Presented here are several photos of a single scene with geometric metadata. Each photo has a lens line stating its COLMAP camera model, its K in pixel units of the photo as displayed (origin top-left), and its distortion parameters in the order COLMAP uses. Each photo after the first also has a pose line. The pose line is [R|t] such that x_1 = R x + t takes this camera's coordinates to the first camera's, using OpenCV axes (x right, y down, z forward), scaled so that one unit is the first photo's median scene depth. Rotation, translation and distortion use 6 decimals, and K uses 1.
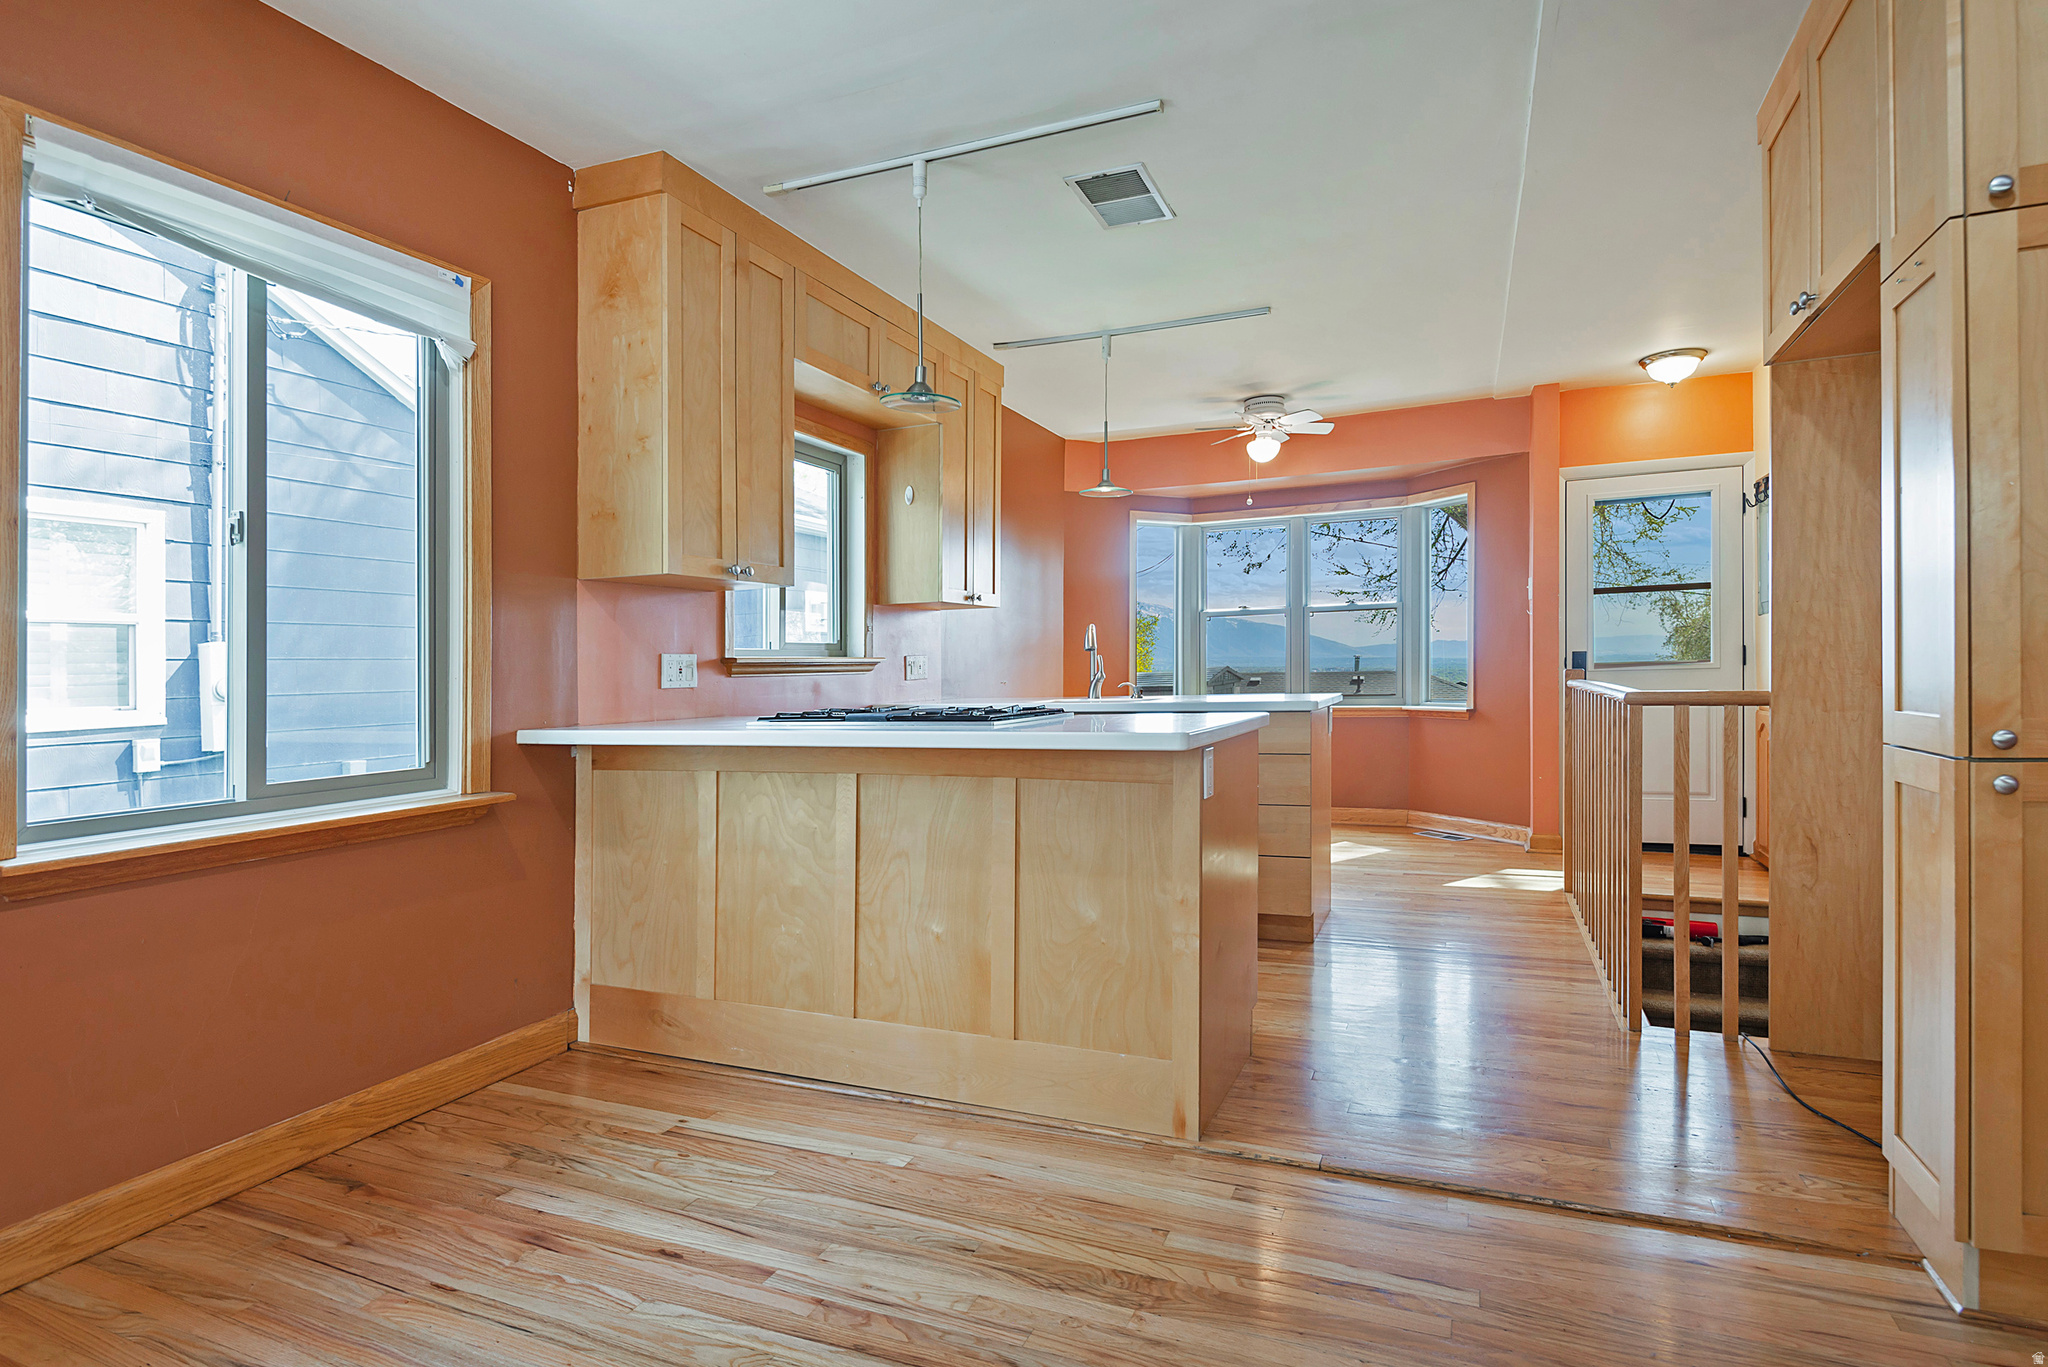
lens RADIAL K [[1050.5, 0, 1016.2], [0, 1050.5, 663.6], [0, 0, 1]] dist [0.036731, -0.024146]
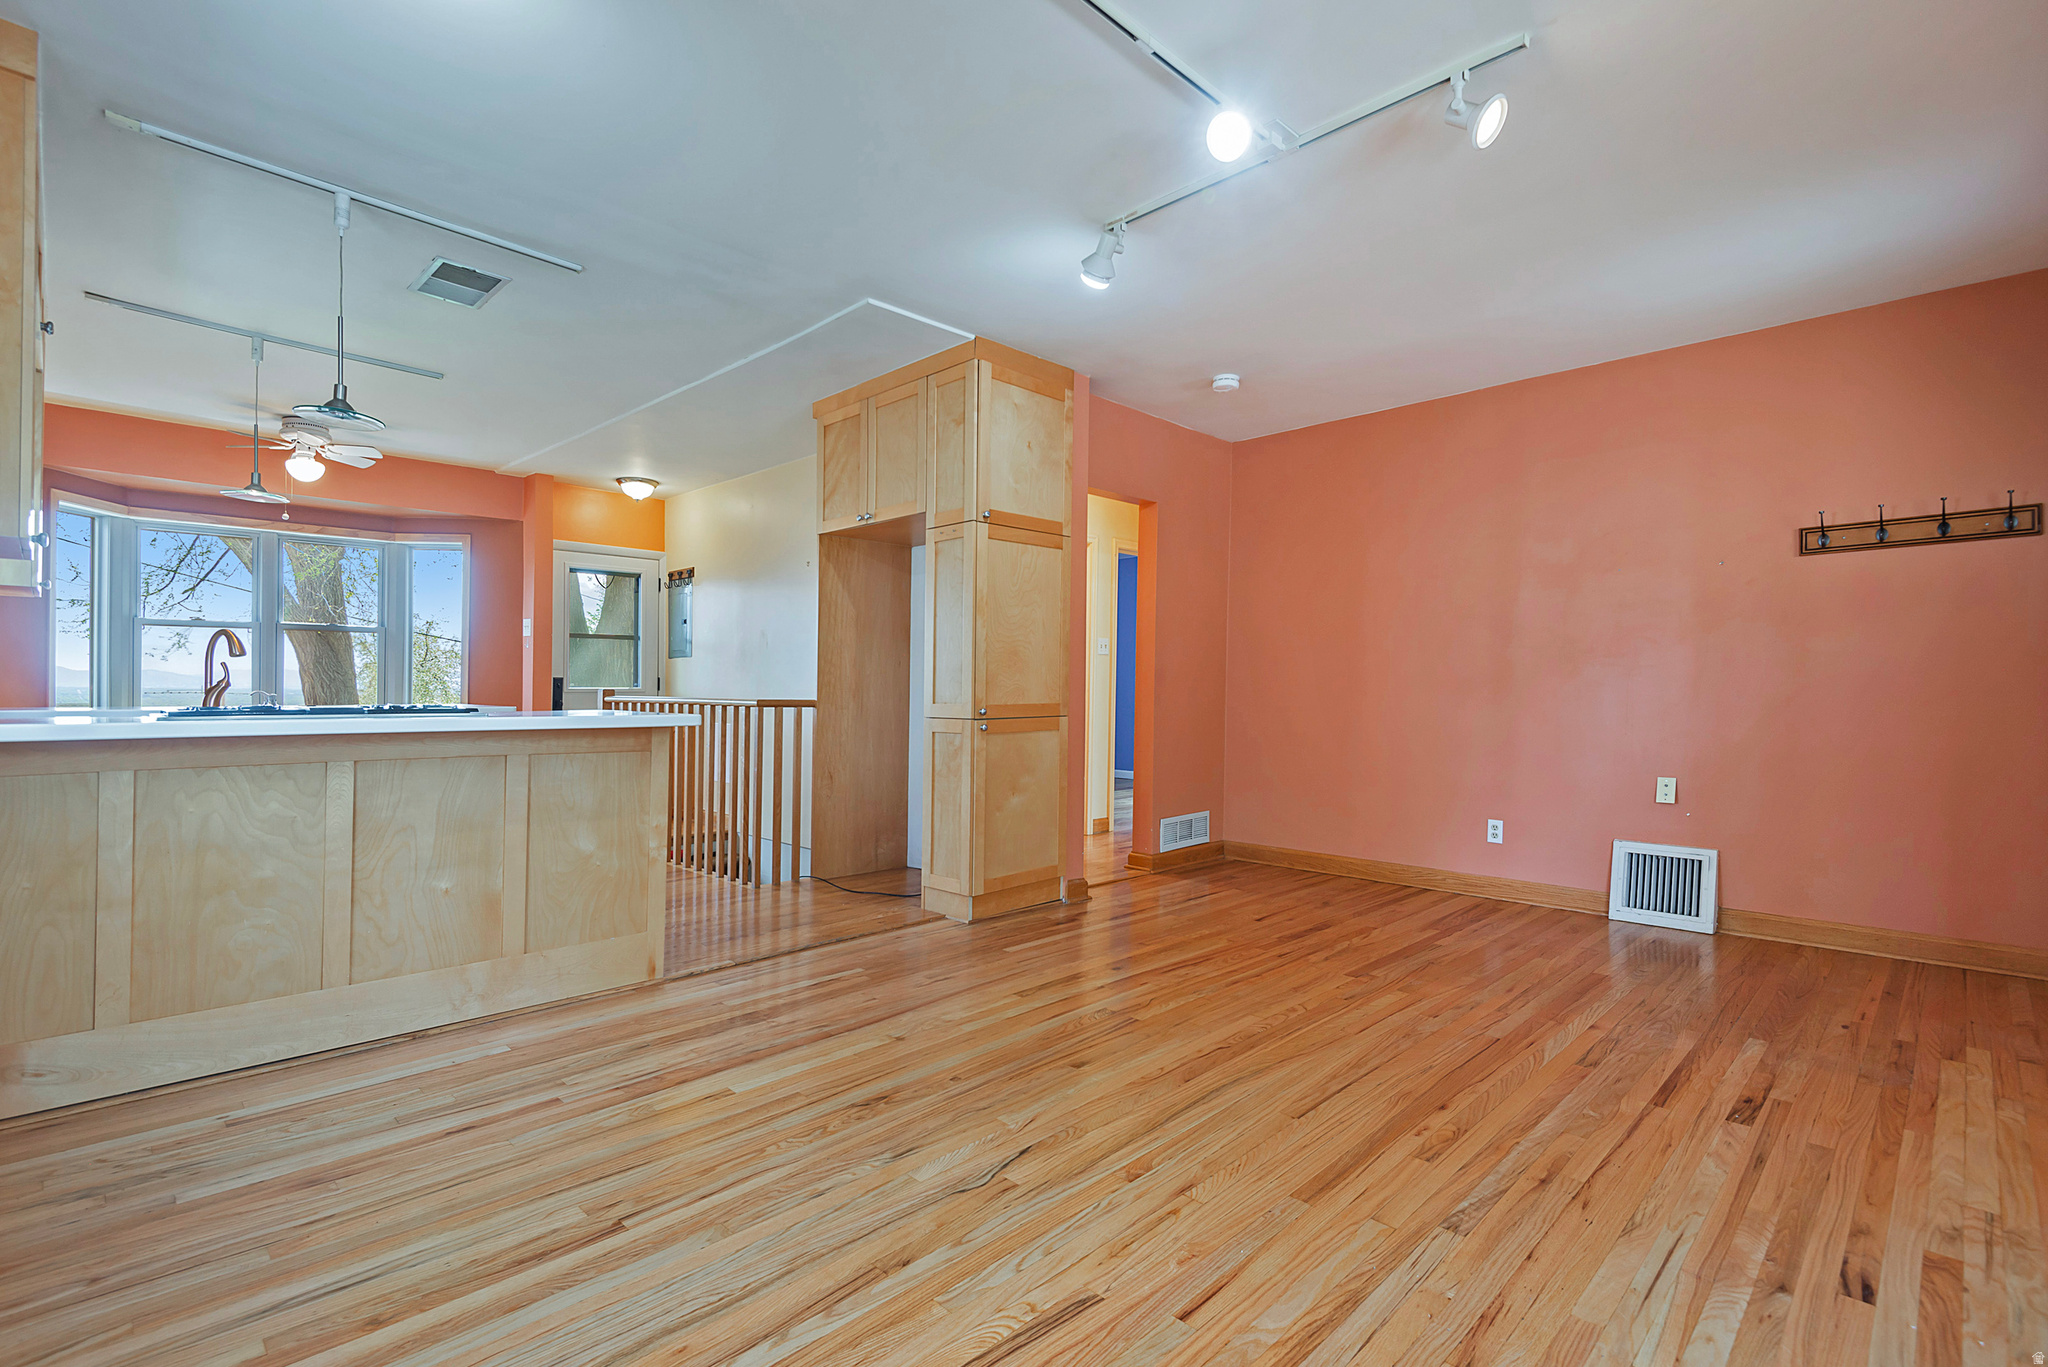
lens RADIAL K [[928.8, 0, 1051.3], [0, 928.8, 710.2], [0, 0, 1]] dist [0.014159, -0.000183]
pose [[0.350530, 0.004102, 0.936542, -0.784583], [-0.019035, 0.999815, 0.002745, 0.034045], [-0.936358, -0.018789, 0.350544, -0.016004]]
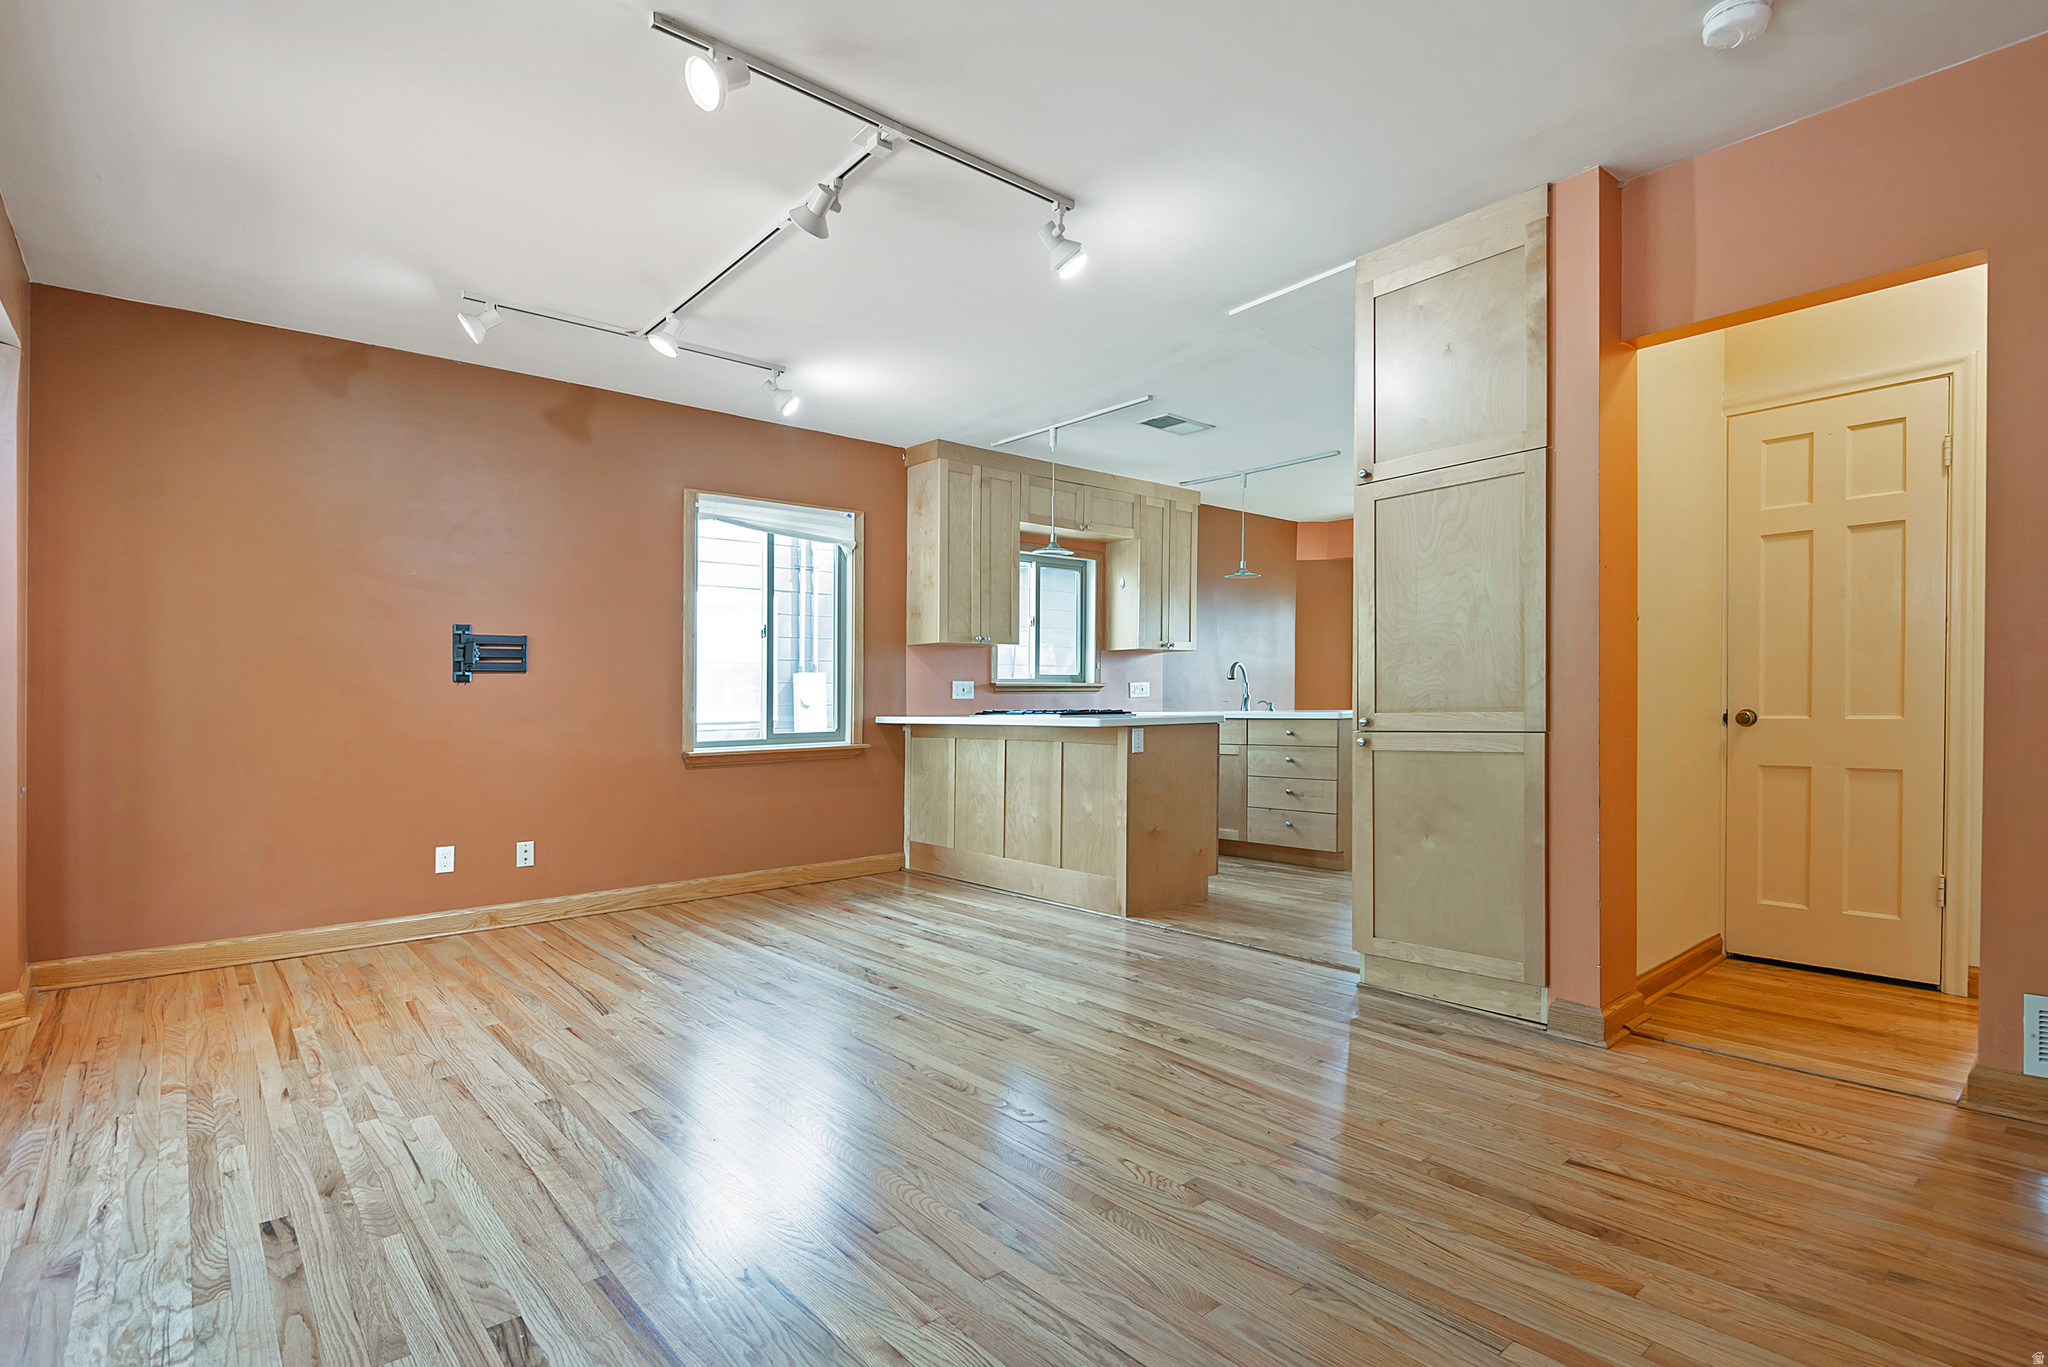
lens RADIAL K [[993.7, 0, 1059.5], [0, 993.7, 691.5], [0, 0, 1]] dist [0.033925, -0.009779]
pose [[0.908869, 0.007621, -0.417012, 0.731812], [-0.005761, 0.999967, 0.005718, -0.002030], [0.417042, -0.002794, 0.908883, -0.703412]]
